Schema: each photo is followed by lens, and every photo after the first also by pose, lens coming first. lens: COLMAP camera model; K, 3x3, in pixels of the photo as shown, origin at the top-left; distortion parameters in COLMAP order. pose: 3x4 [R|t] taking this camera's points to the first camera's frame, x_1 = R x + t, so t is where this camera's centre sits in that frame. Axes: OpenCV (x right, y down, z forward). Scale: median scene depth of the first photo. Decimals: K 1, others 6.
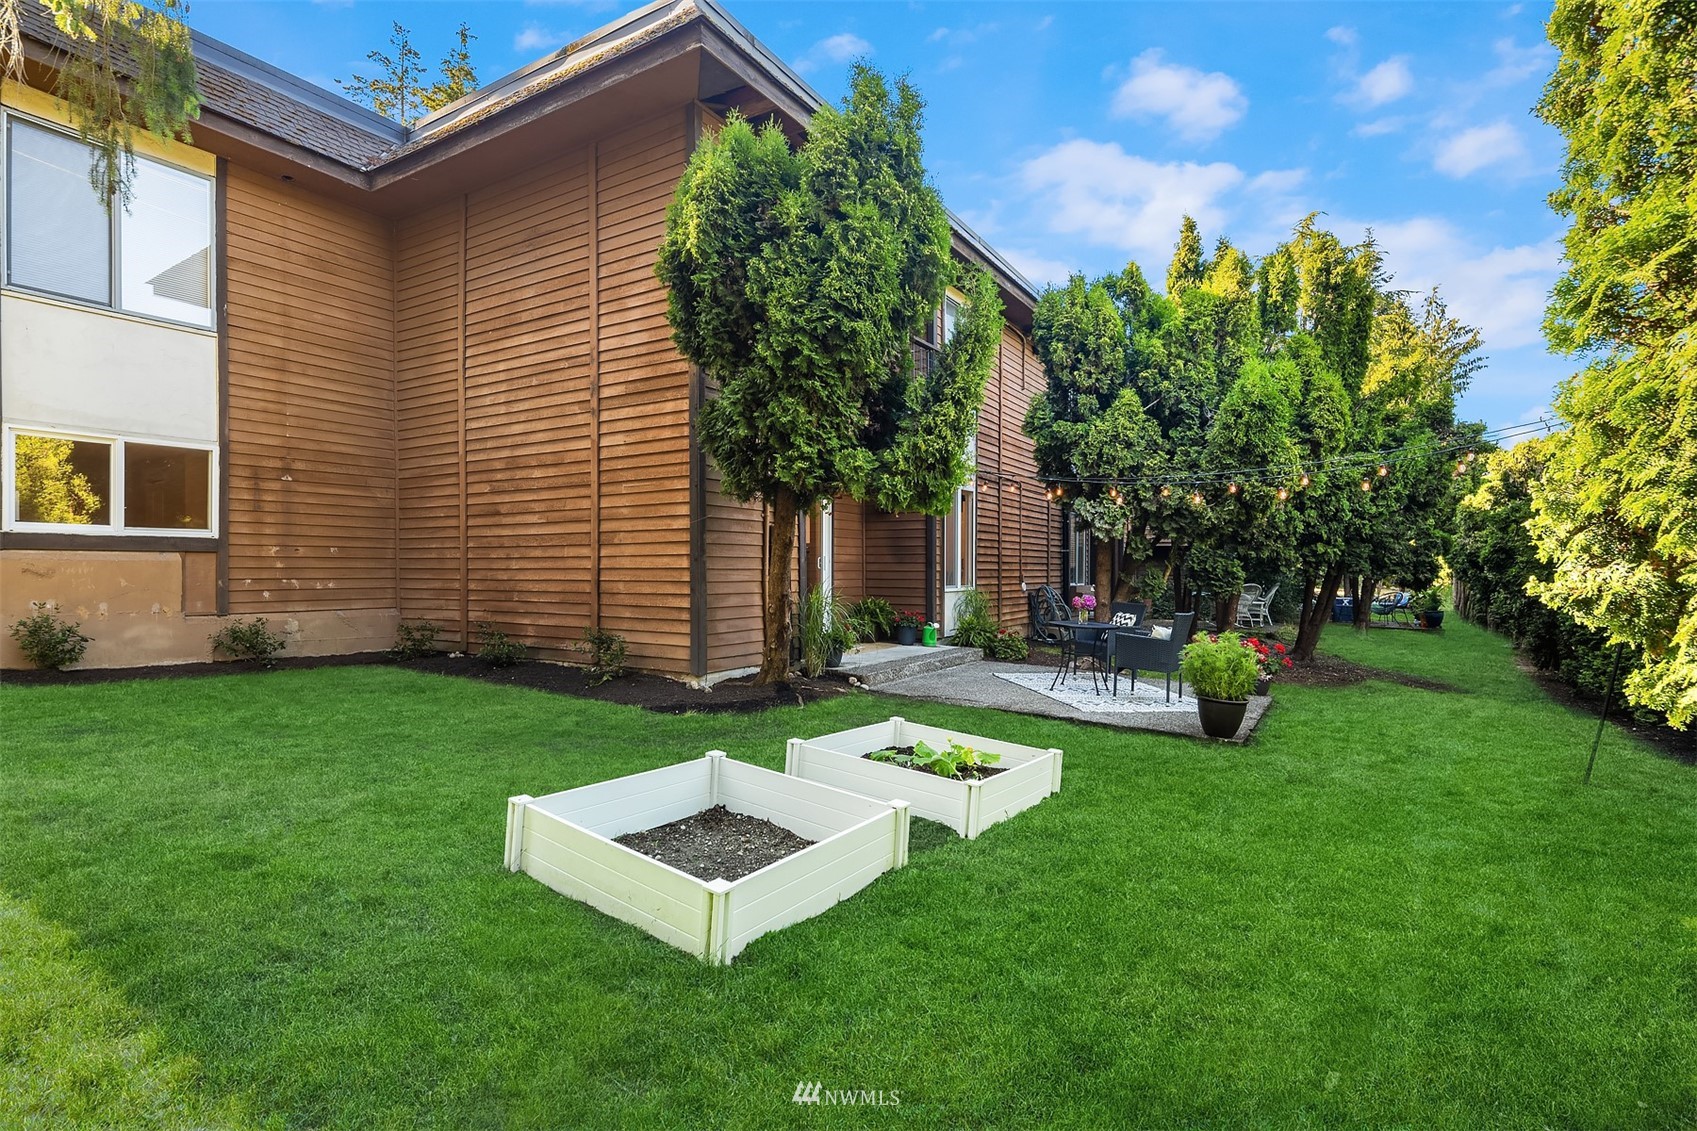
lens RADIAL K [[816.9, 0, 848.8], [0, 816.9, 565.7], [0, 0, 1]] dist [0.000531, 0.000055]
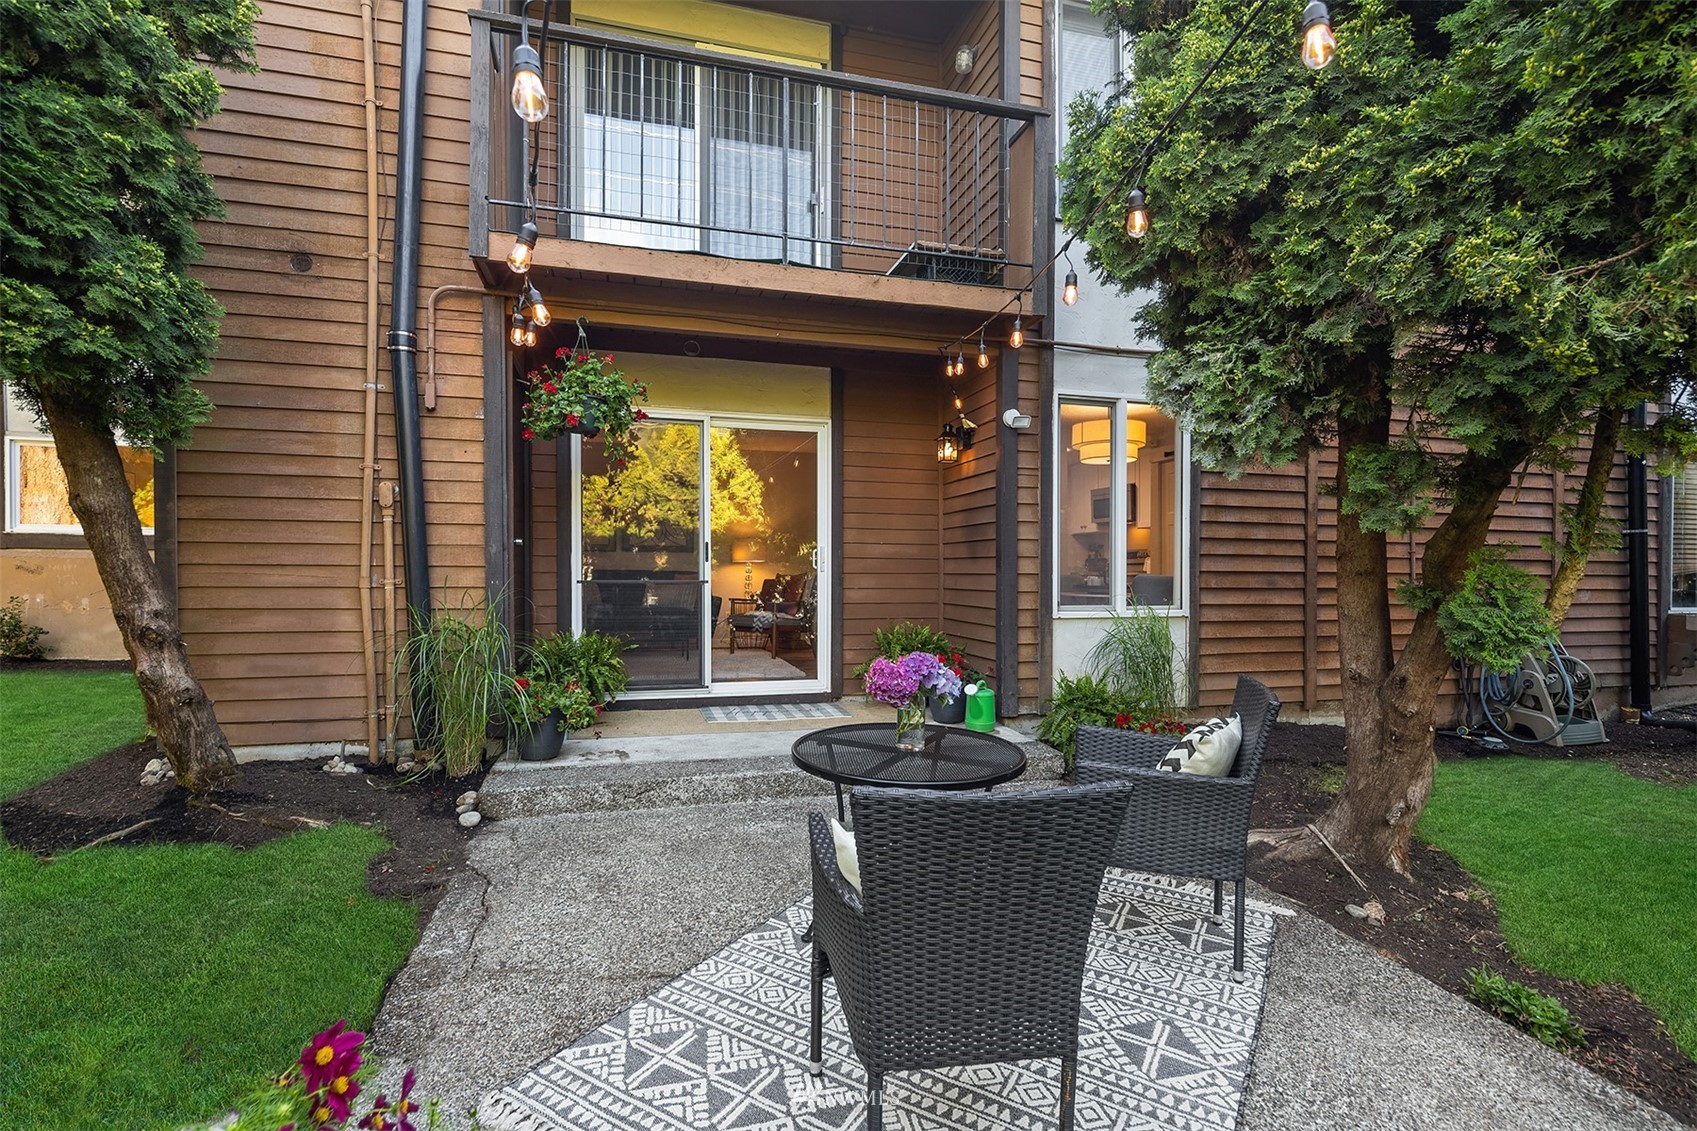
lens RADIAL K [[816.9, 0, 848.5], [0, 816.9, 569.9], [0, 0, 1]] dist [0.000531, 0.000055]
pose [[0.738809, -0.001593, -0.673912, 0.446171], [-0.004134, 0.999968, -0.006896, 0.009894], [0.673902, 0.007881, 0.738779, 0.727318]]
